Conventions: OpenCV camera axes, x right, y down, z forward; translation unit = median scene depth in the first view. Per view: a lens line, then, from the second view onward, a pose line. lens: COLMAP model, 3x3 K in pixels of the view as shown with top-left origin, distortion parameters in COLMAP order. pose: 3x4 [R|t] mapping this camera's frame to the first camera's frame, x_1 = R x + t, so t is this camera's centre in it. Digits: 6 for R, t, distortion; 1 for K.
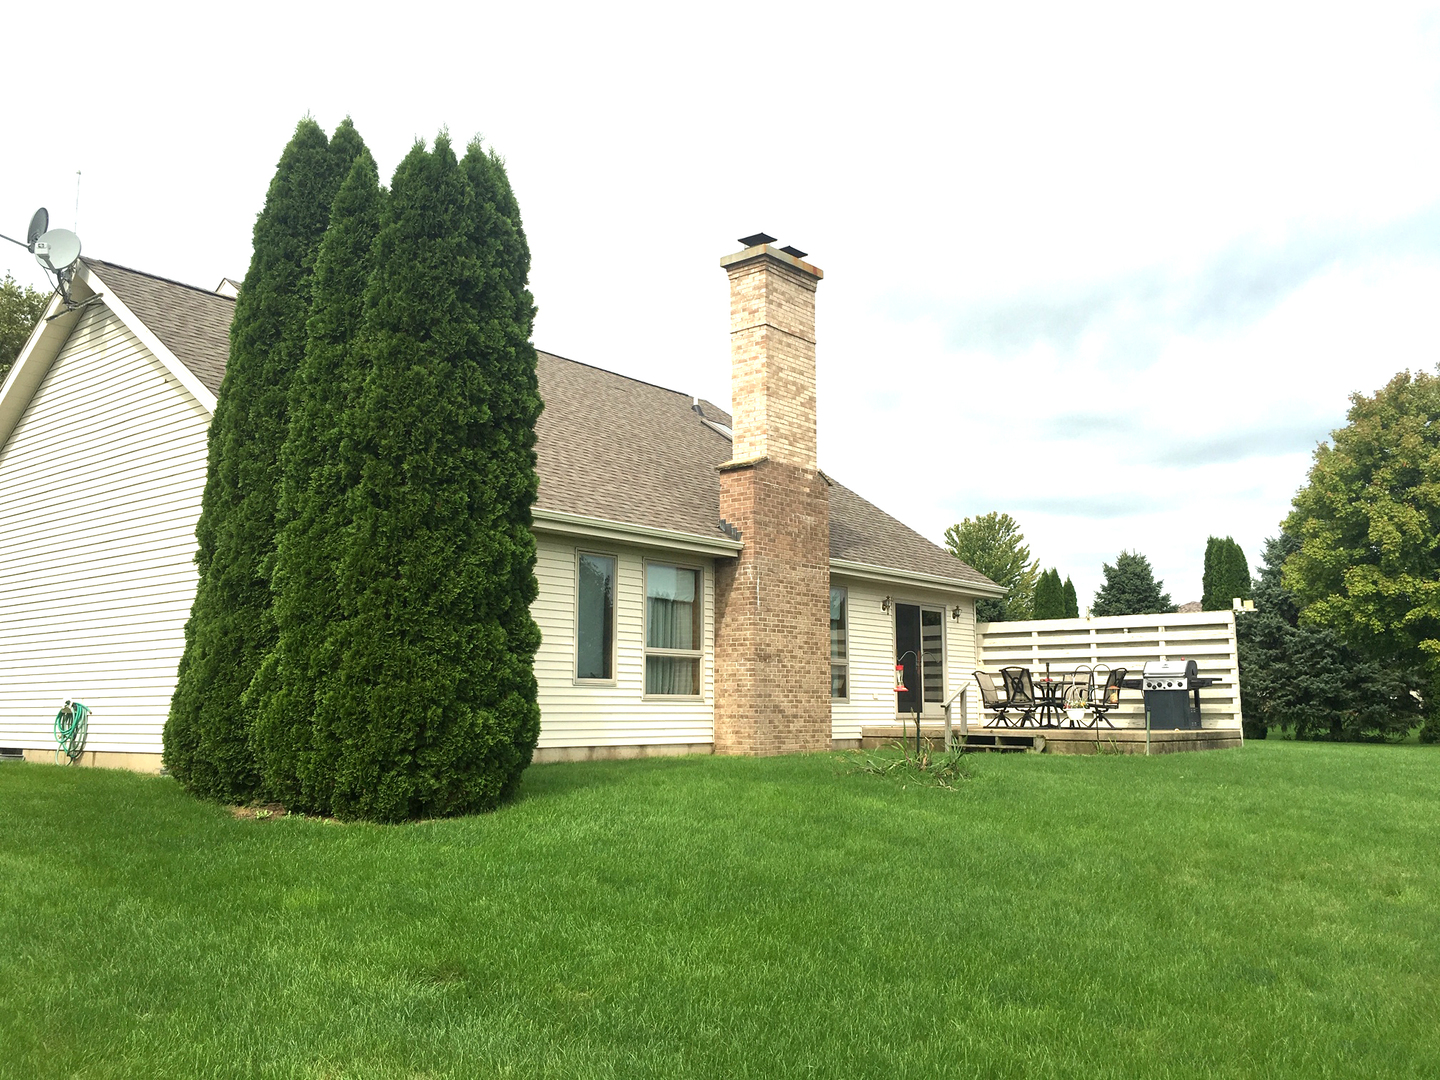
lens RADIAL K [[1210.4, 0, 720.0], [0, 1210.4, 540.0], [0, 0, 1]] dist [0.089506, -0.162663]
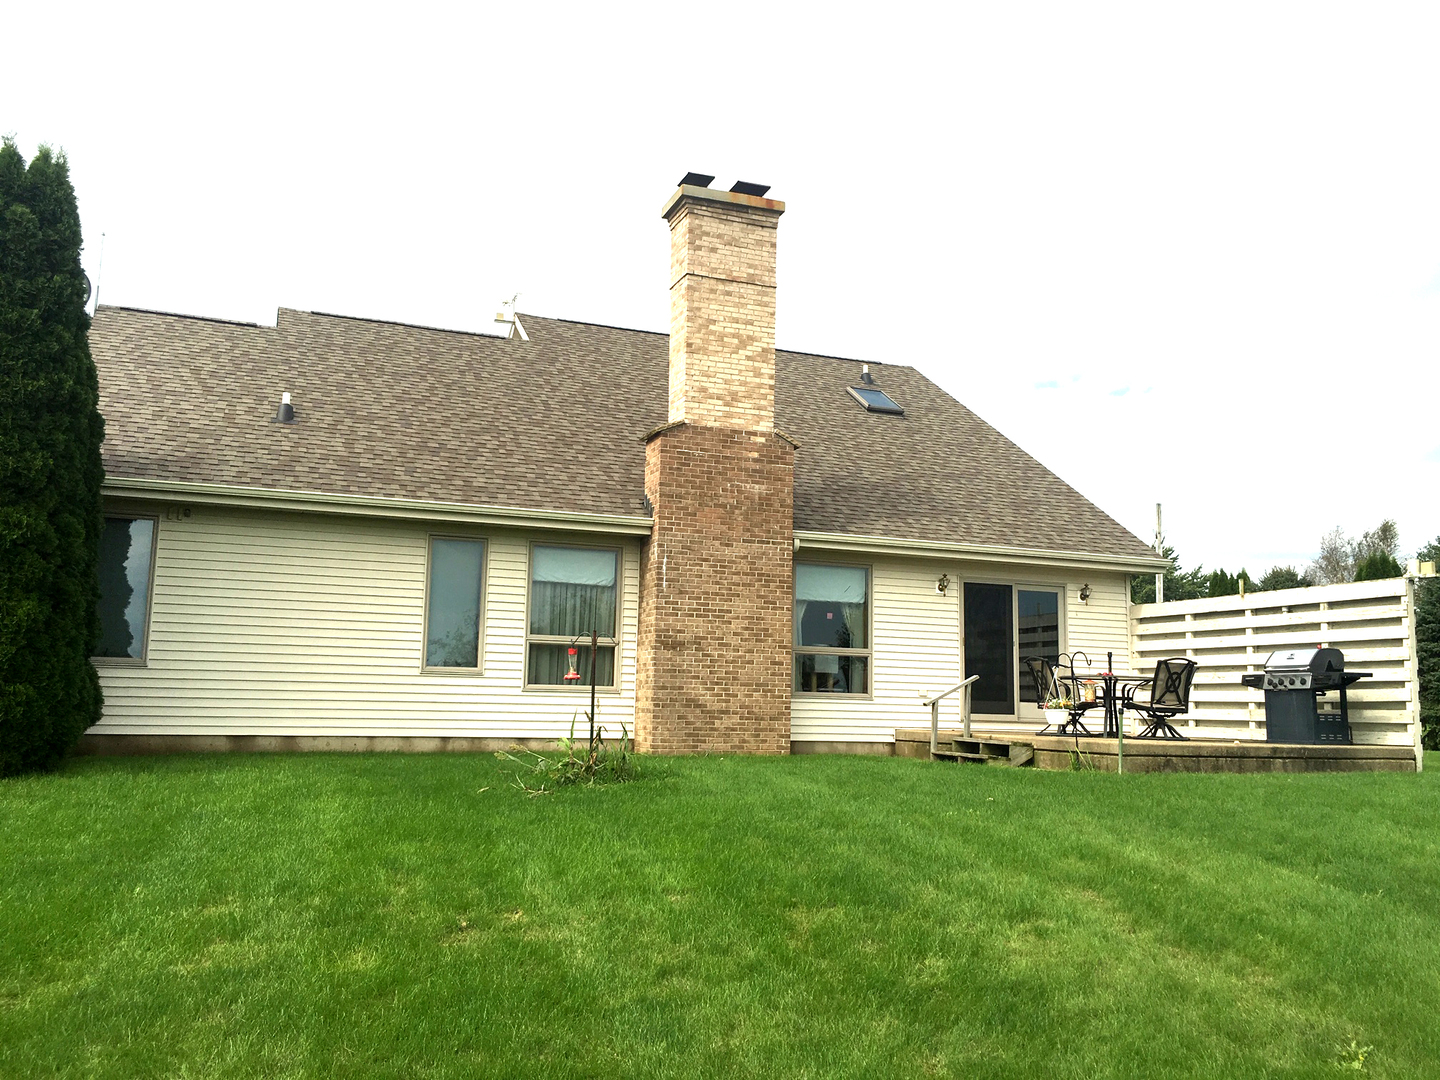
lens RADIAL K [[1210.4, 0, 720.0], [0, 1210.4, 540.0], [0, 0, 1]] dist [0.089506, -0.162663]
pose [[0.872954, -0.047892, -0.485446, 0.473311], [0.046614, 0.998805, -0.014713, 0.032054], [0.485570, -0.009785, 0.874143, 0.220725]]
